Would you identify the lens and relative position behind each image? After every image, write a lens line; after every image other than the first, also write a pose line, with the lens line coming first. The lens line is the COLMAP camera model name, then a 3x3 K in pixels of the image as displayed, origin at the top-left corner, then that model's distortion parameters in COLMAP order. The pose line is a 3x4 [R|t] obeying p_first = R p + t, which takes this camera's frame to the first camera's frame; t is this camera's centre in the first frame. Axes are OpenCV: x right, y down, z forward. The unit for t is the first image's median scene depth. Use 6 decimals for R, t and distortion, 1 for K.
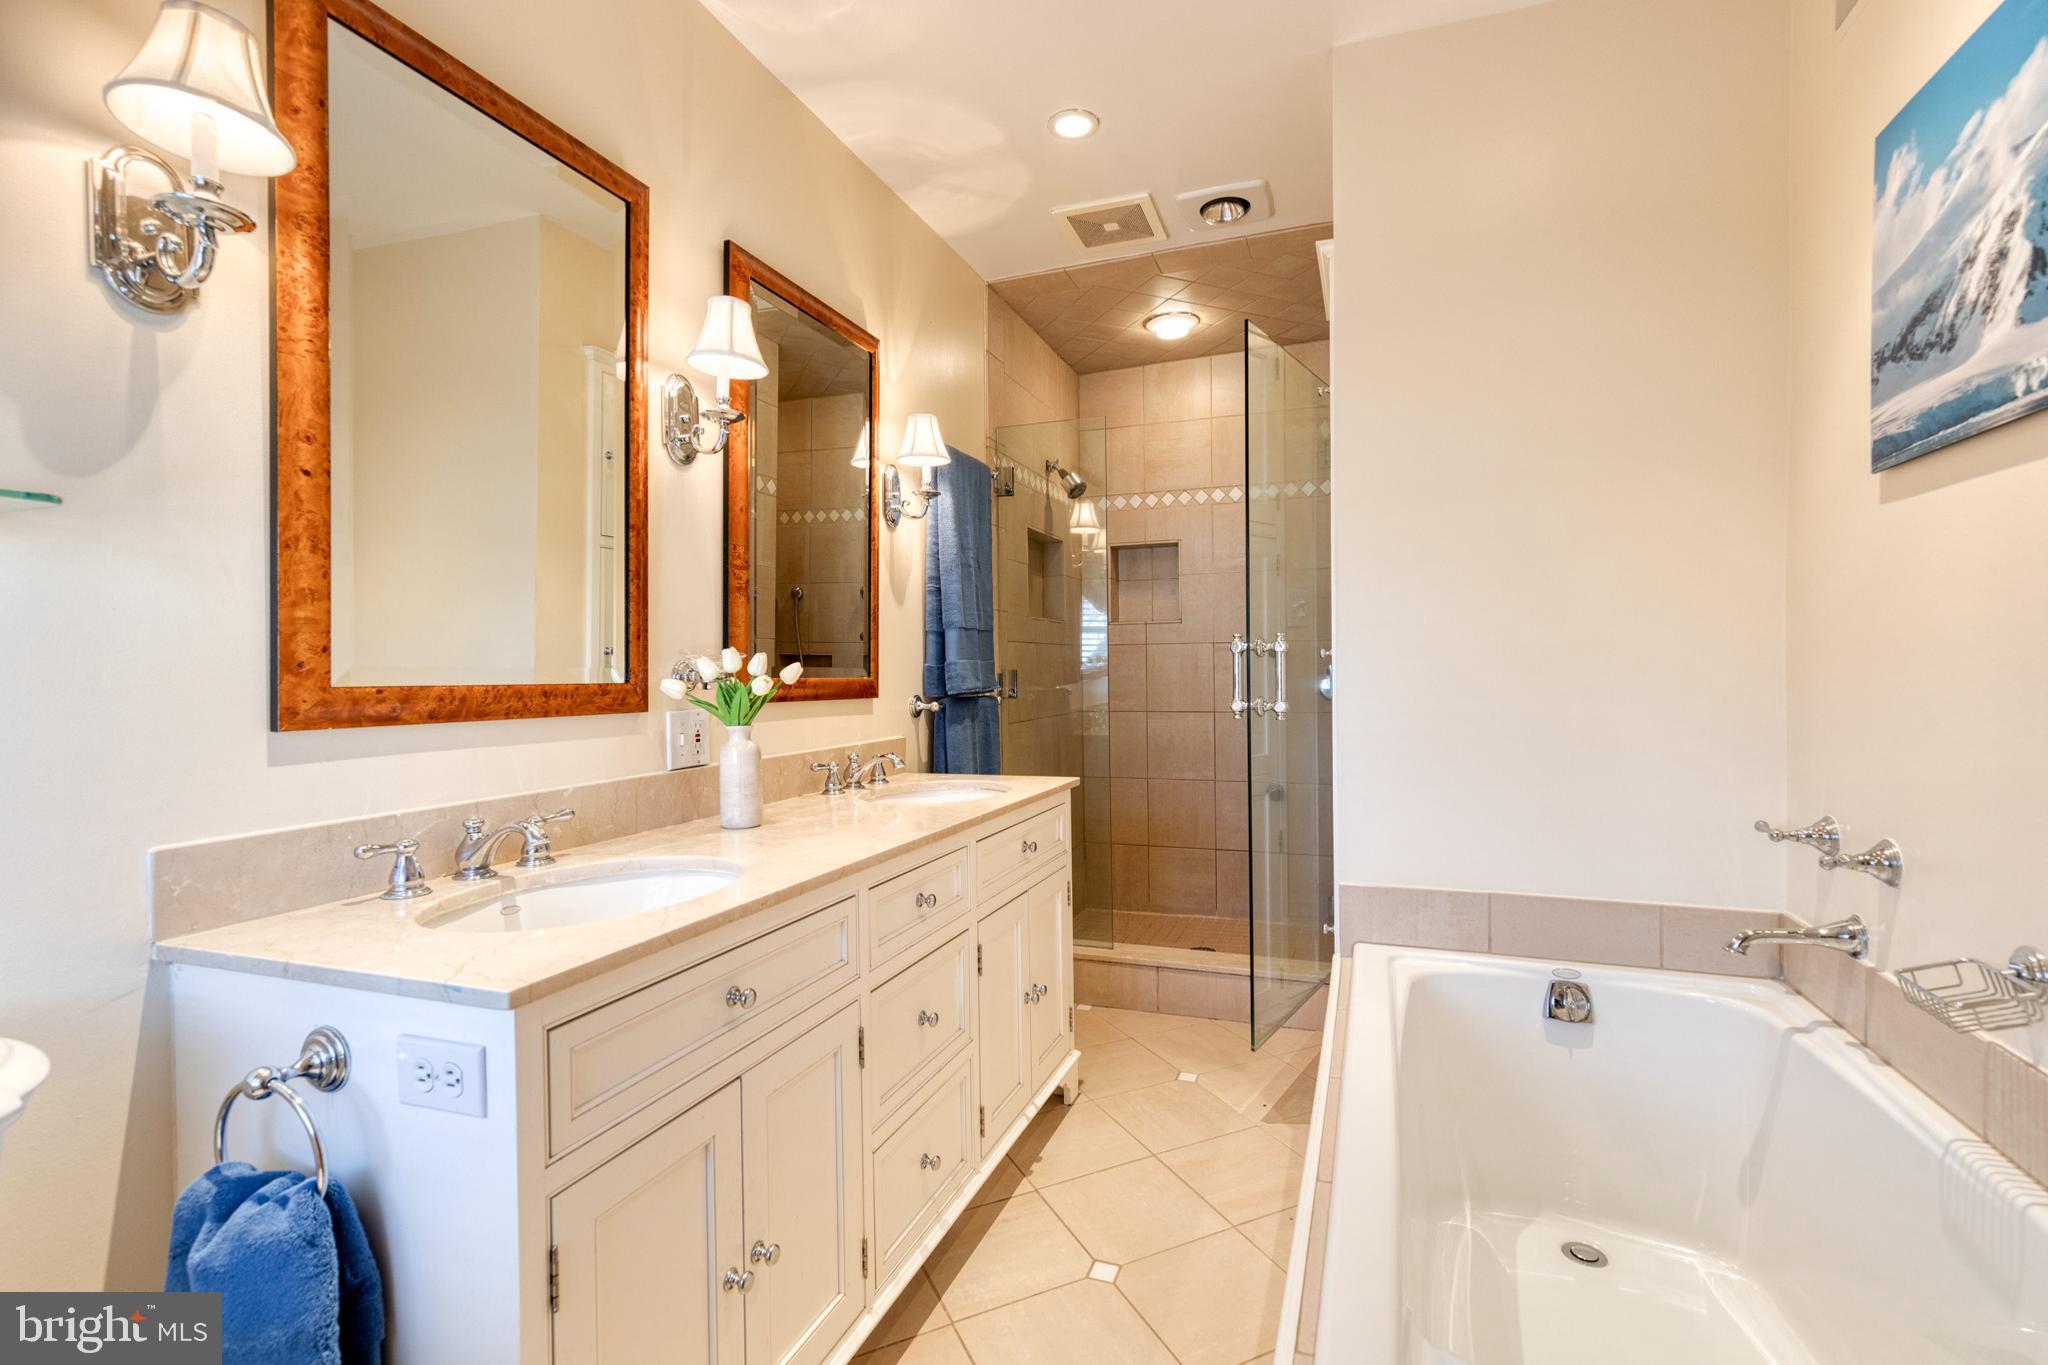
lens RADIAL K [[923.7, 0, 1043.1], [0, 923.7, 678.0], [0, 0, 1]] dist [0.010250, -0.003041]
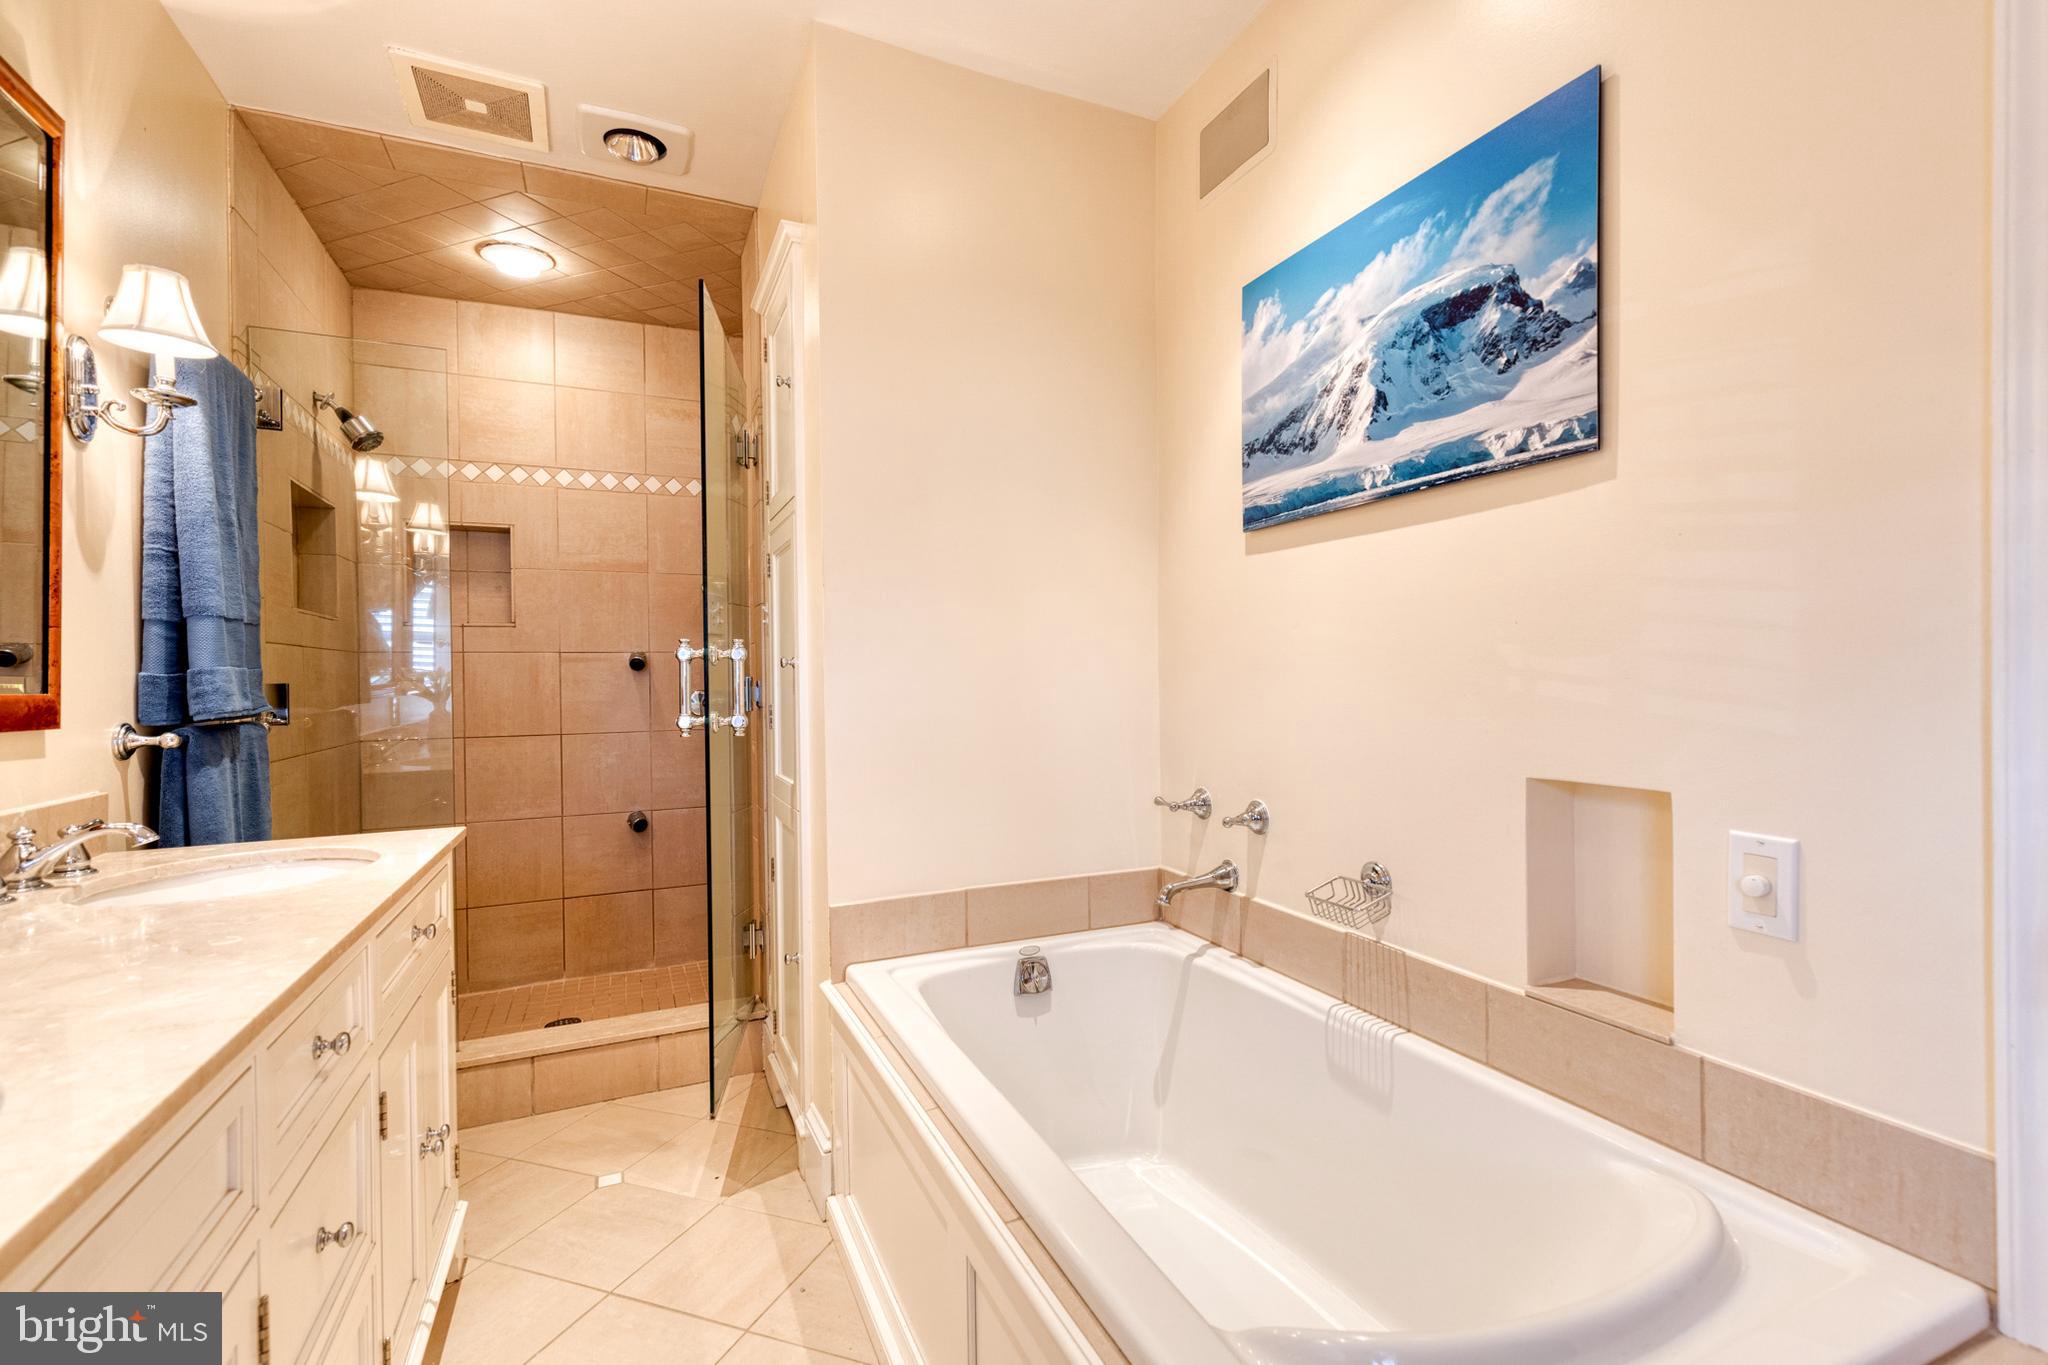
lens RADIAL K [[923.7, 0, 1034.7], [0, 923.7, 679.7], [0, 0, 1]] dist [0.010250, -0.003041]
pose [[0.706966, 0.000982, 0.707247, -0.165173], [0.012608, 0.999823, -0.013991, 0.006597], [-0.707135, 0.018808, 0.706828, 0.154943]]
